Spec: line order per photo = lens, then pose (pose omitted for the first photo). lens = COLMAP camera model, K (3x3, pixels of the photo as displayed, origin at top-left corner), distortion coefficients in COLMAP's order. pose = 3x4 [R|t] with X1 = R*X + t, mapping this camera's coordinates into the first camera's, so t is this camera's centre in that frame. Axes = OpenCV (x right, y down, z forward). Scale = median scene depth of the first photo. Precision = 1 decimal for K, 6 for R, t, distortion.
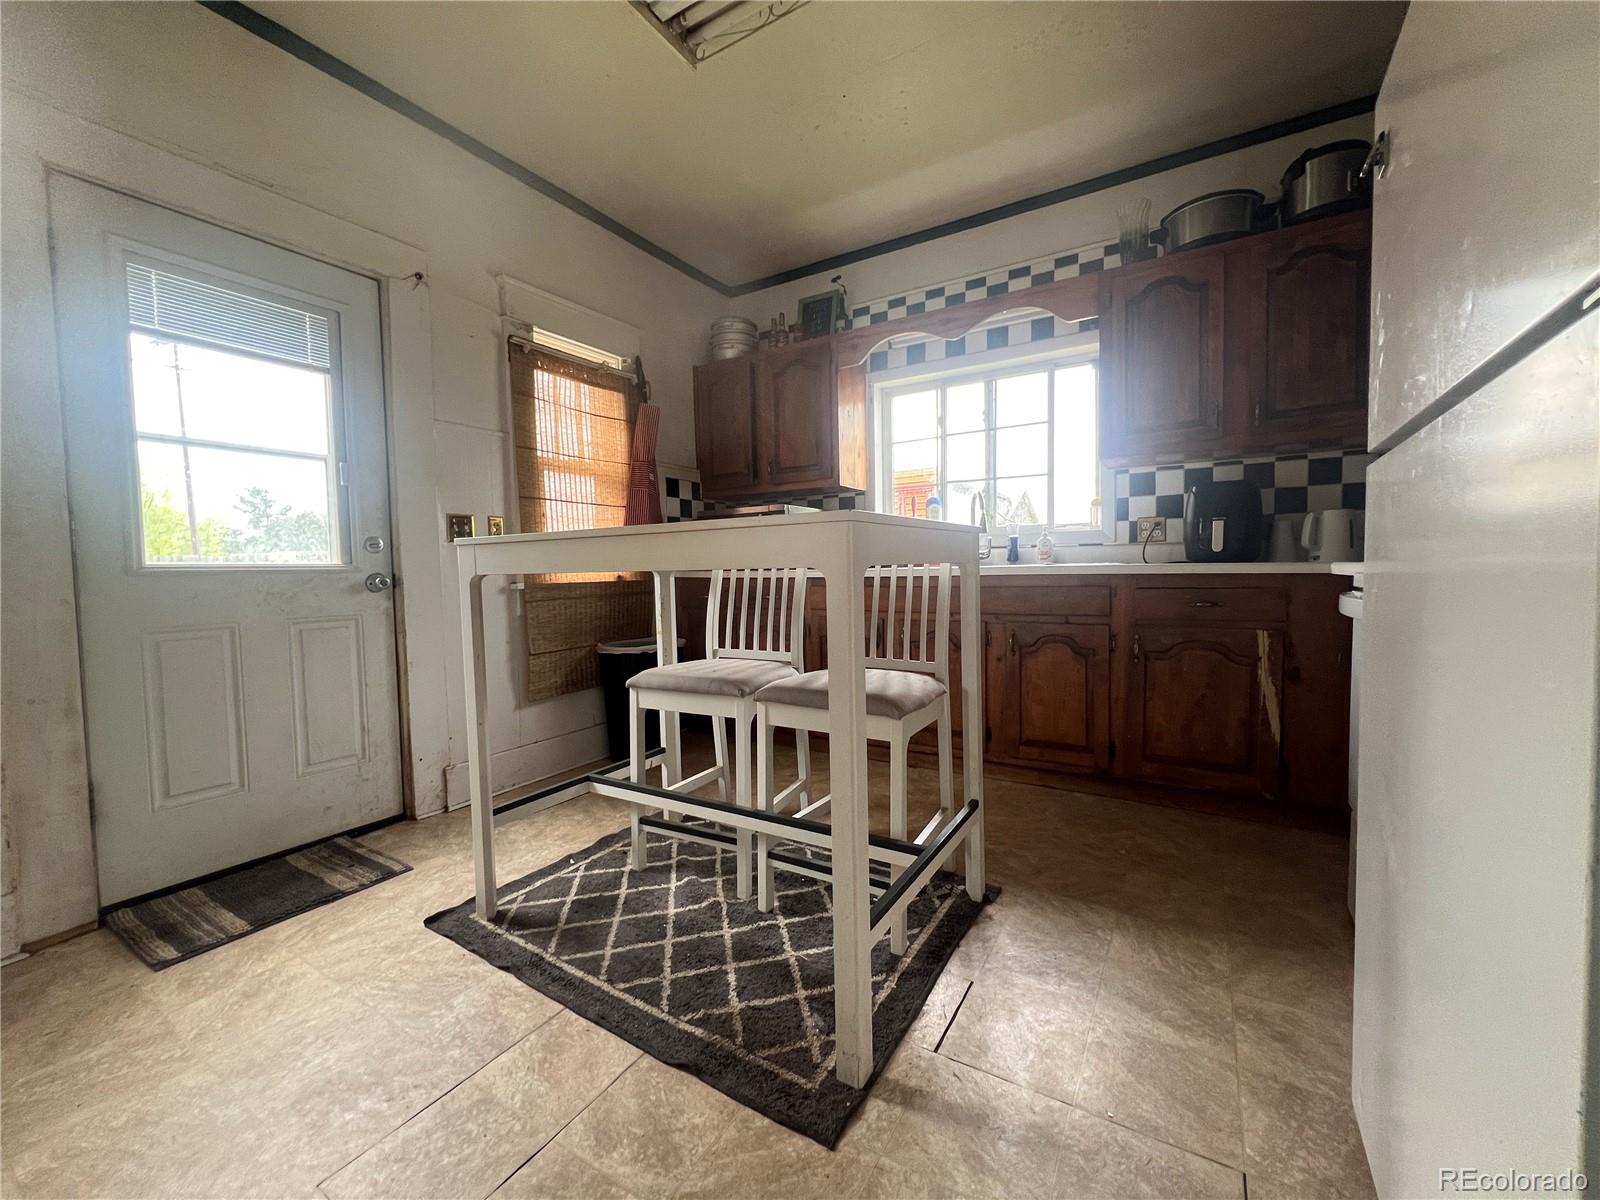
lens RADIAL K [[639.5, 0, 803.5], [0, 639.5, 599.1], [0, 0, 1]] dist [0.002521, 0.000521]
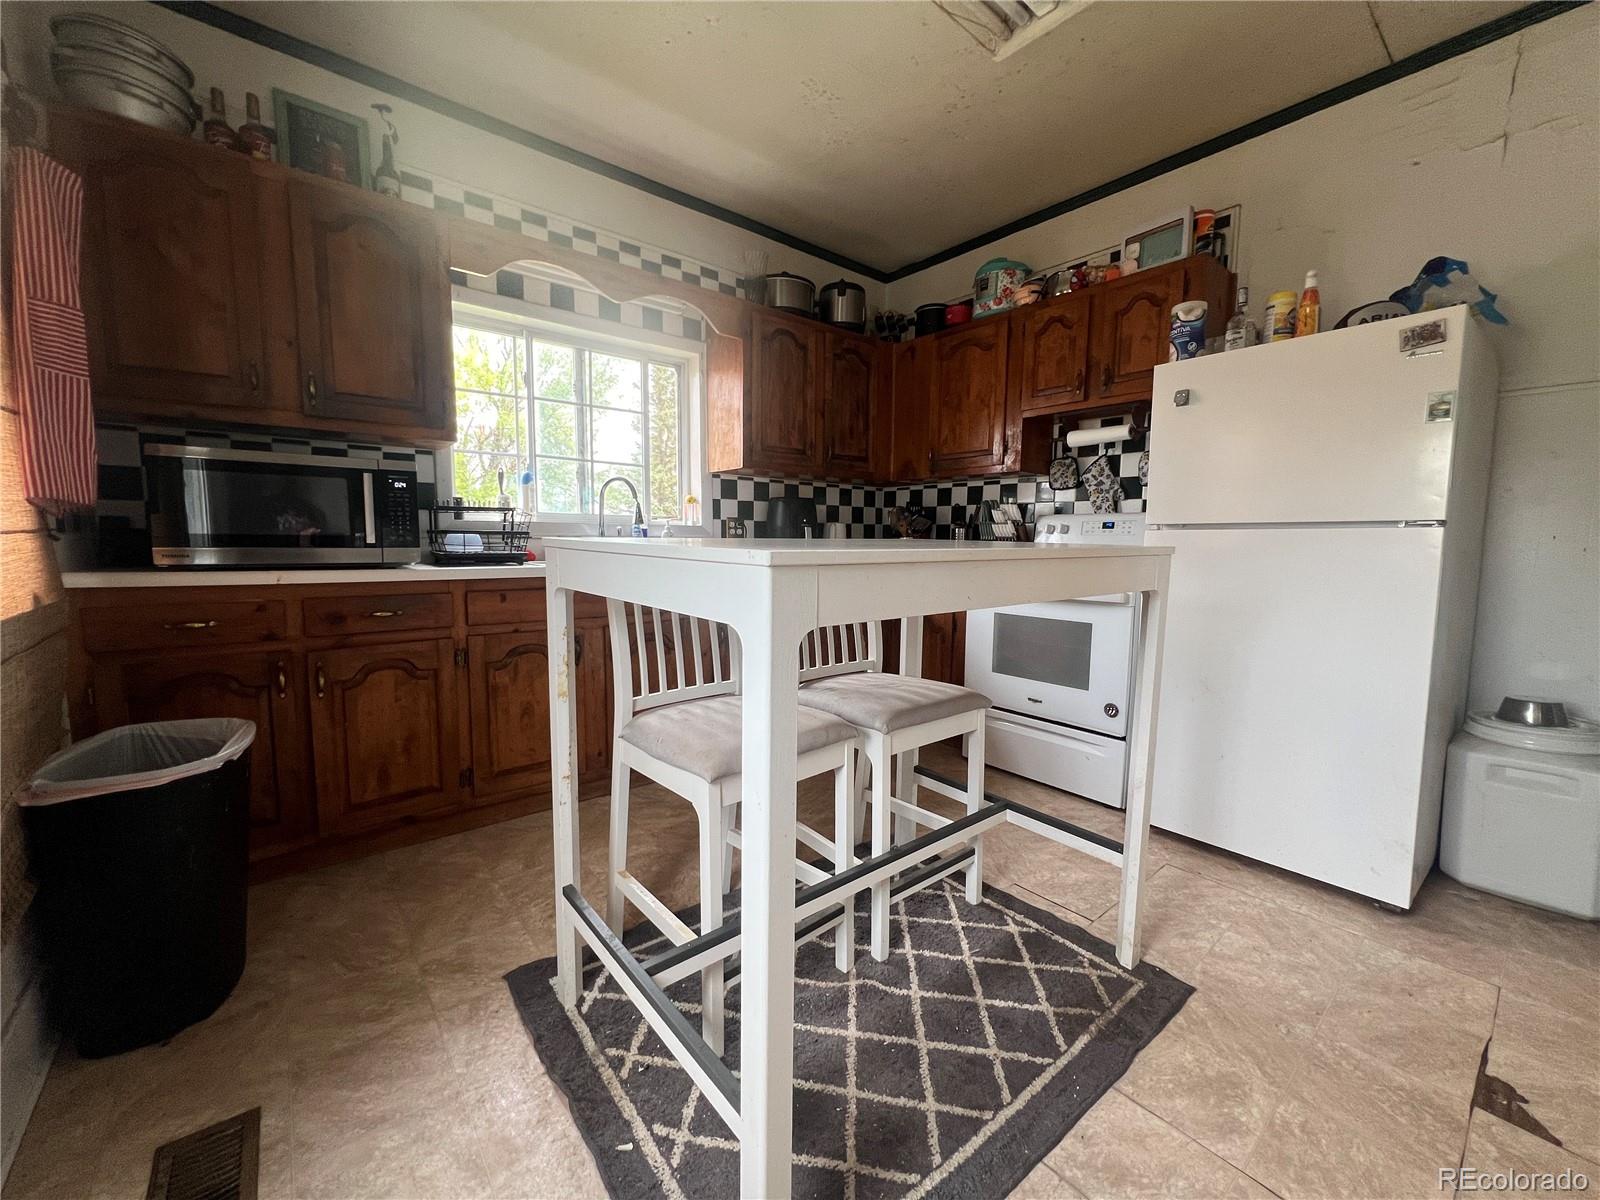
lens RADIAL K [[639.5, 0, 802.2], [0, 639.5, 598.4], [0, 0, 1]] dist [0.002521, 0.000521]
pose [[0.324416, -0.070938, 0.943251, -0.959080], [0.027077, 0.997472, 0.065703, -0.090704], [-0.945527, 0.004225, 0.325517, 0.843136]]
